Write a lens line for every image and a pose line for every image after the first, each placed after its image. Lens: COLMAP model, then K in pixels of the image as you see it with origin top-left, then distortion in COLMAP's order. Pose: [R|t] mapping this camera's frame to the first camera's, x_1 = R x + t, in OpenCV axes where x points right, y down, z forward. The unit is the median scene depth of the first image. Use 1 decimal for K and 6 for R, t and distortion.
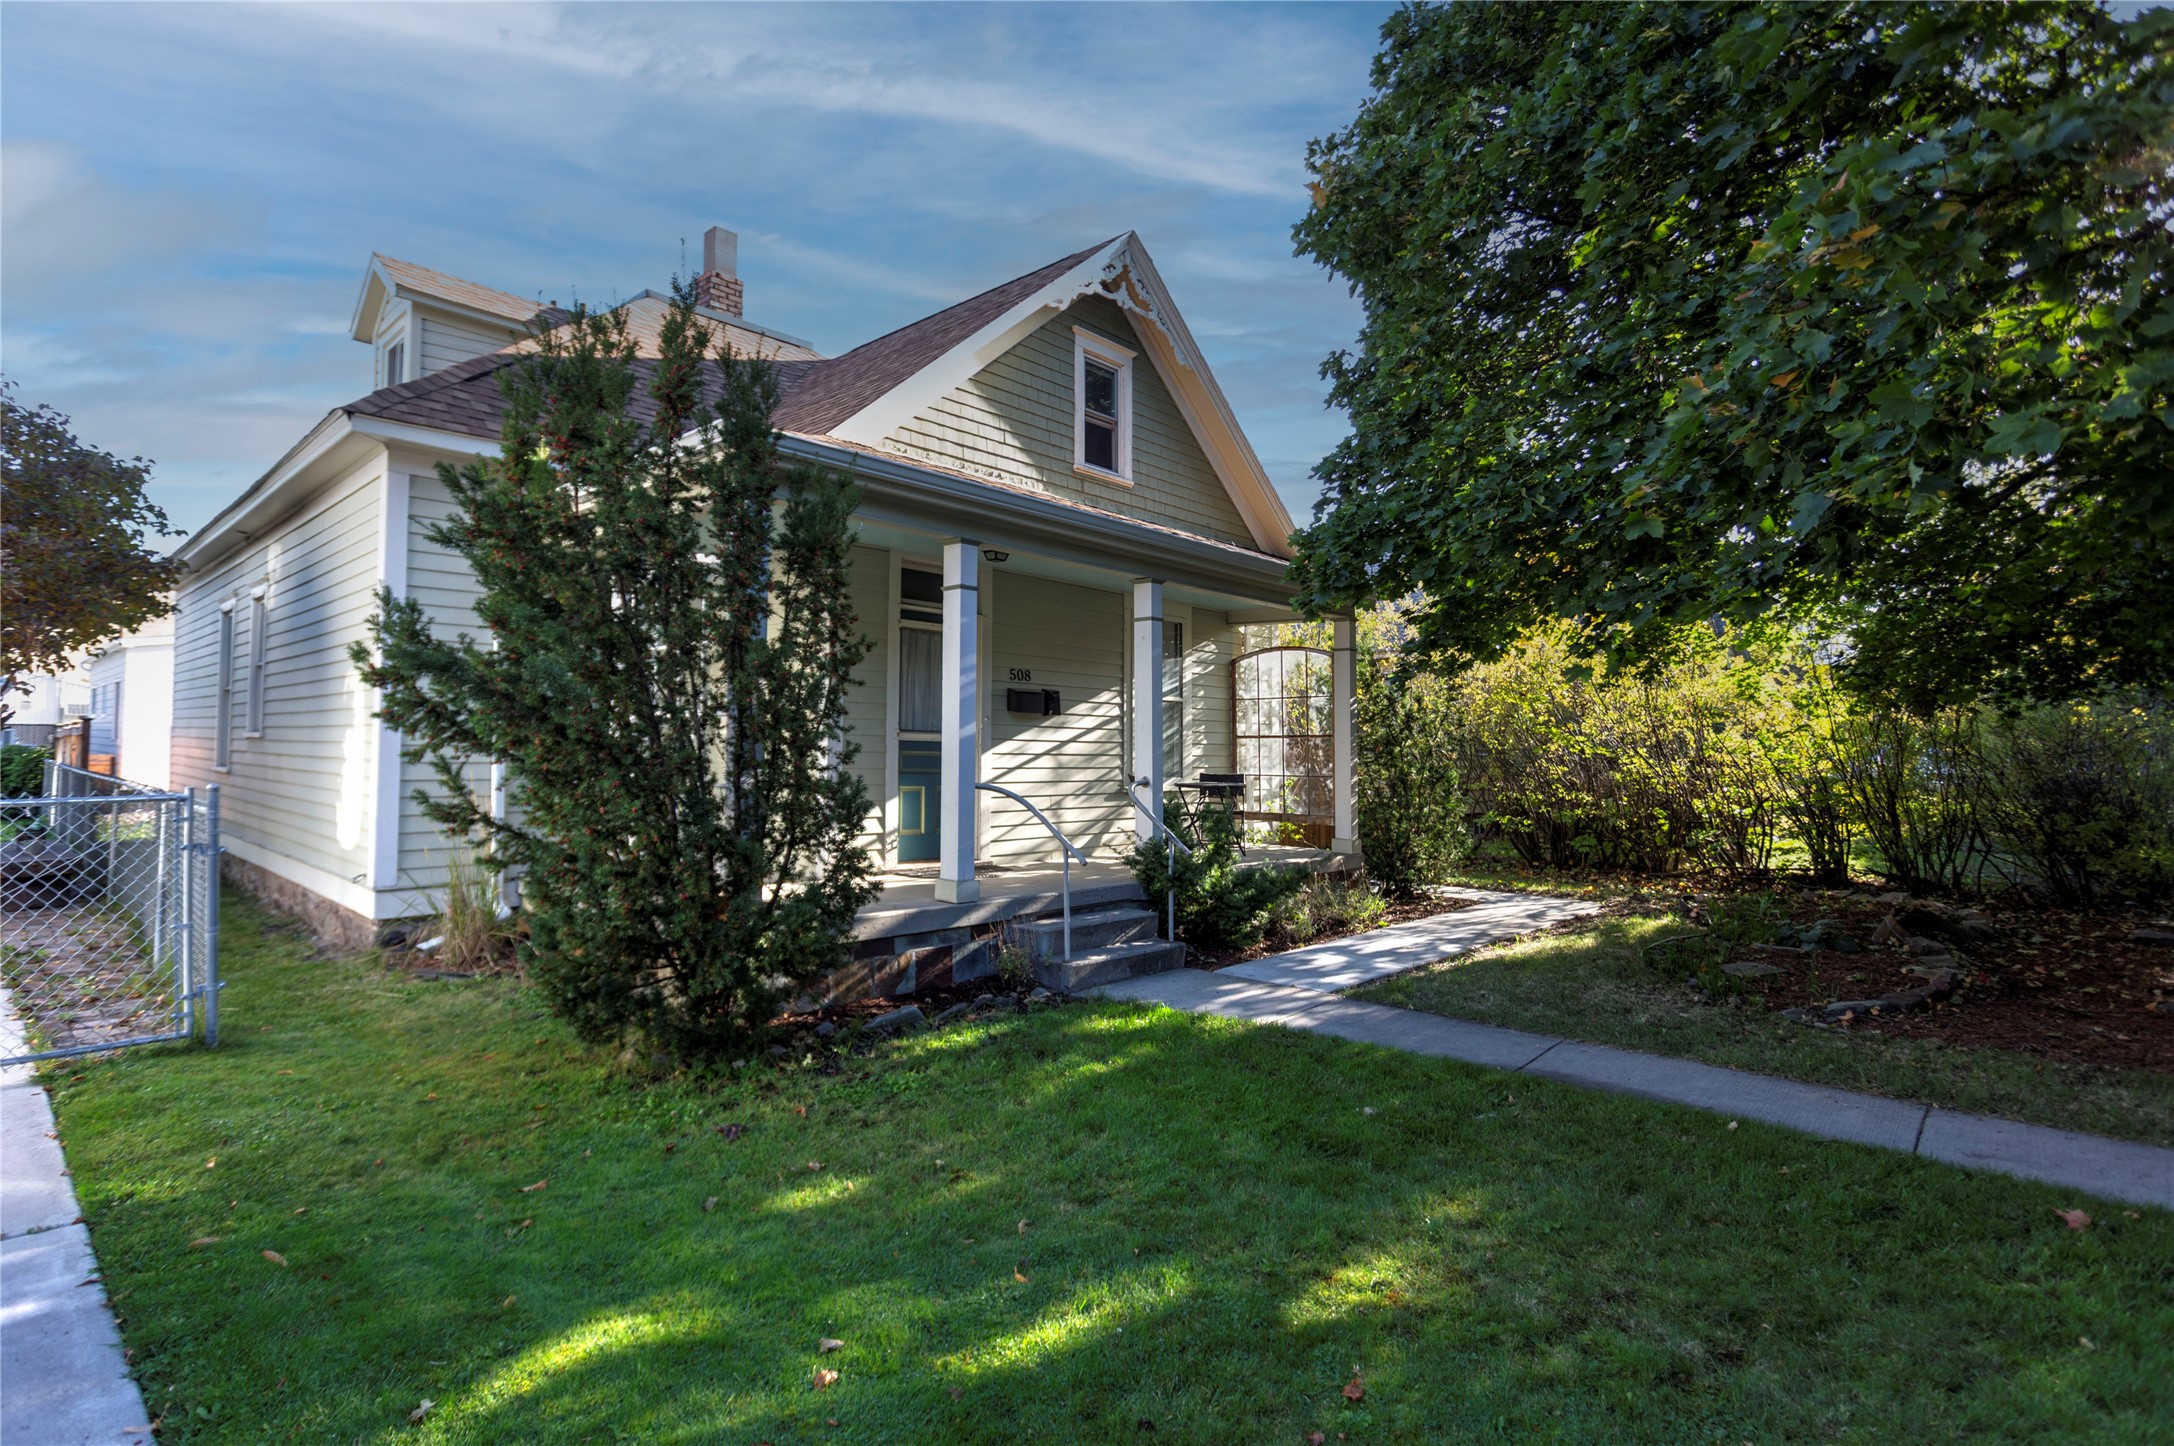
lens RADIAL K [[1035.6, 0, 1087.0], [0, 1035.6, 723.0], [0, 0, 1]] dist [0.001505, 0.000595]
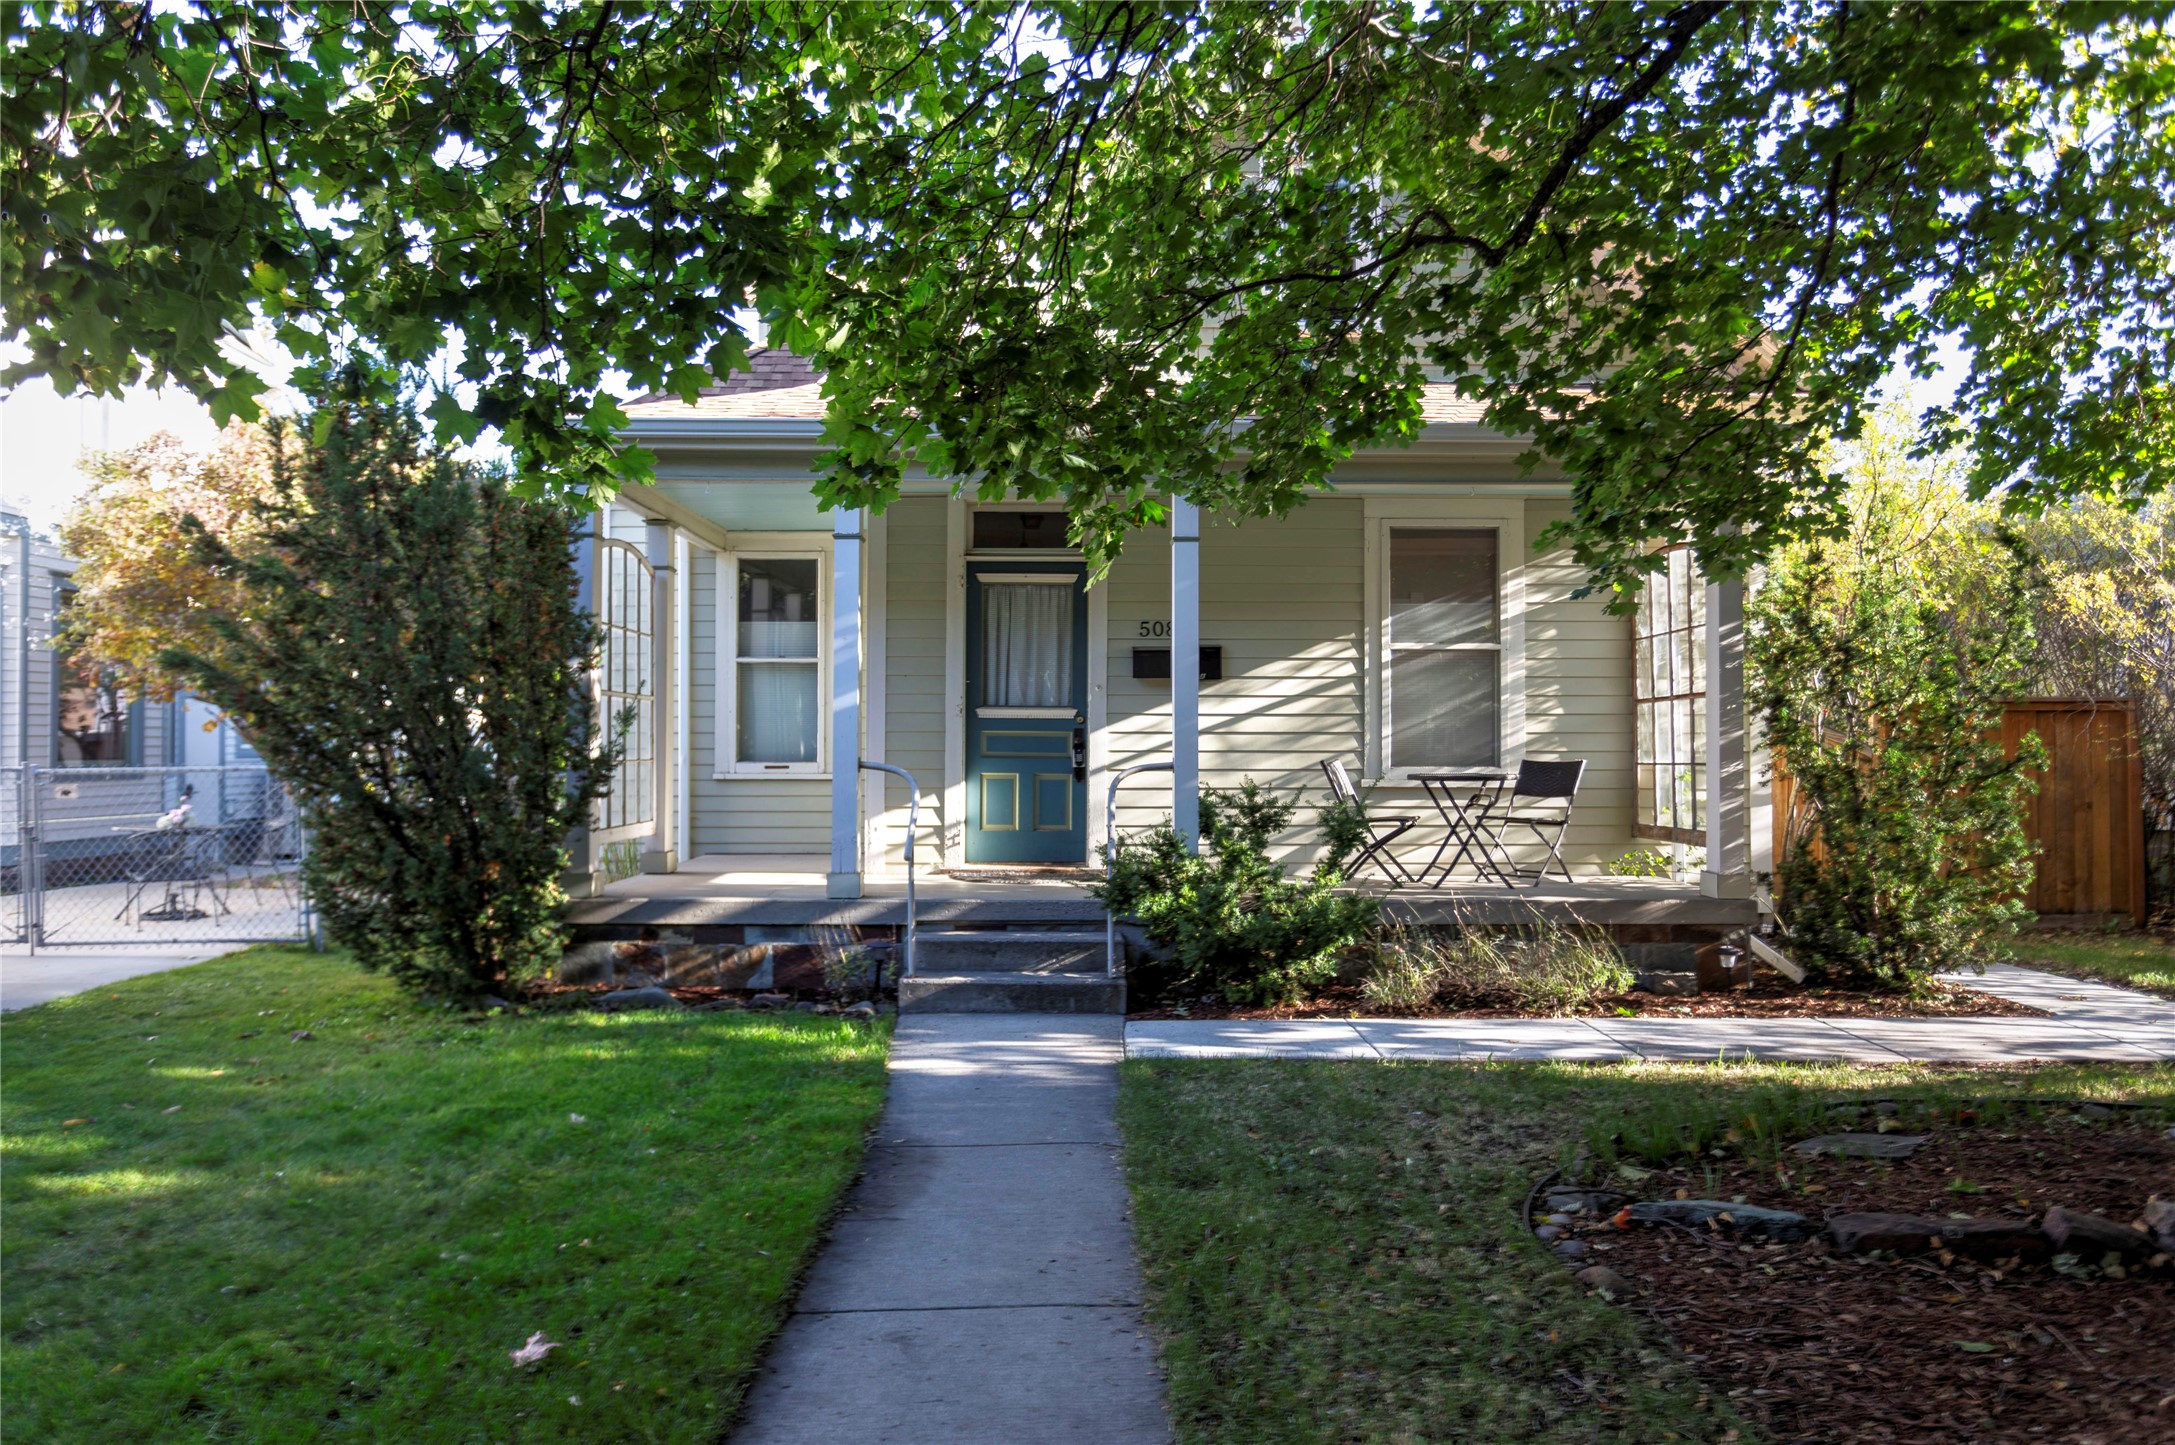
lens RADIAL K [[1462.3, 0, 1087.5], [0, 1462.3, 722.5], [0, 0, 1]] dist [-0.003363, -0.000533]
pose [[0.689158, -0.026897, -0.724112, 0.616606], [0.029321, 0.999528, -0.009221, 0.027755], [0.724018, -0.014877, 0.689621, 0.197244]]
